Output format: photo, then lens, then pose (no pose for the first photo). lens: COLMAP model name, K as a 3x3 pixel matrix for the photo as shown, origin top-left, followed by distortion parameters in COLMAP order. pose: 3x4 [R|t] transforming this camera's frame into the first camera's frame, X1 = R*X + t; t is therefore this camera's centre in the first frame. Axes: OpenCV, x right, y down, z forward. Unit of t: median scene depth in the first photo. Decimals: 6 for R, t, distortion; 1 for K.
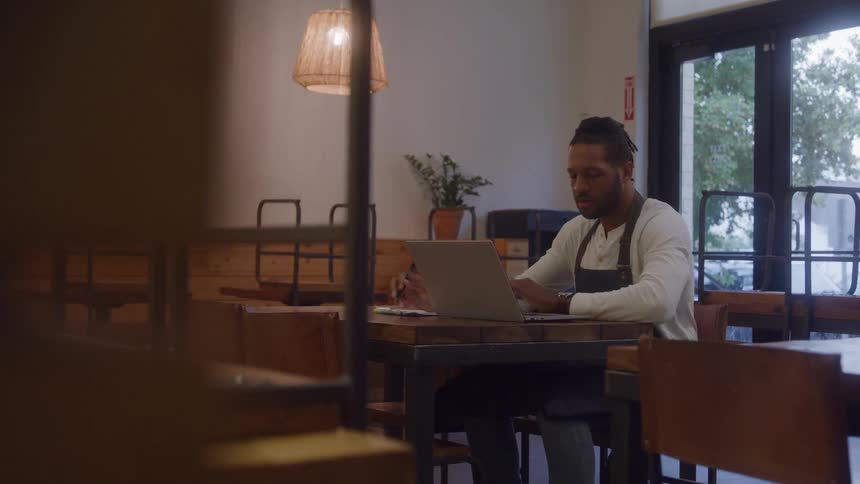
lens RADIAL K [[1264.5, 0, 430.0], [0, 1264.5, 242.0], [0, 0, 1]] dist [-0.018281, -0.073765]
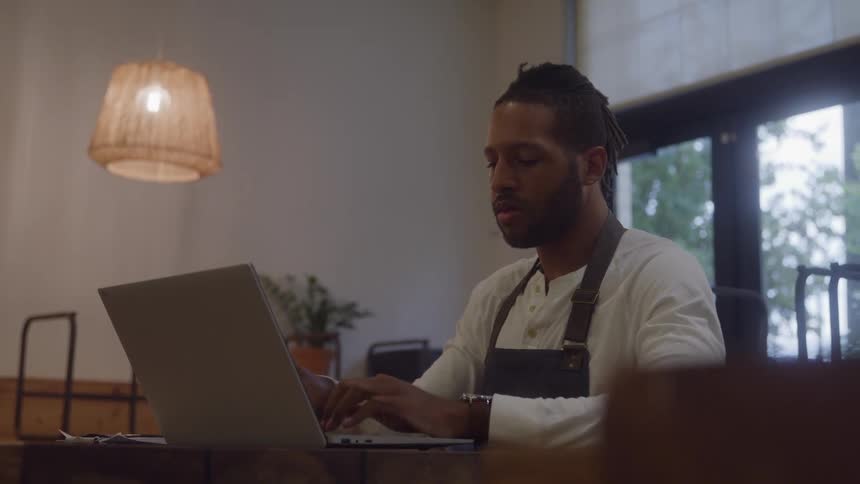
lens RADIAL K [[1353.8, 0, 458.4], [0, 1353.8, 241.4], [0, 0, 1]] dist [1.038519, -6.588159]
pose [[0.994825, 0.013036, 0.100764, 0.020302], [0.000376, 0.991257, -0.131946, 0.024356], [-0.101603, 0.131301, 0.986122, 0.201400]]
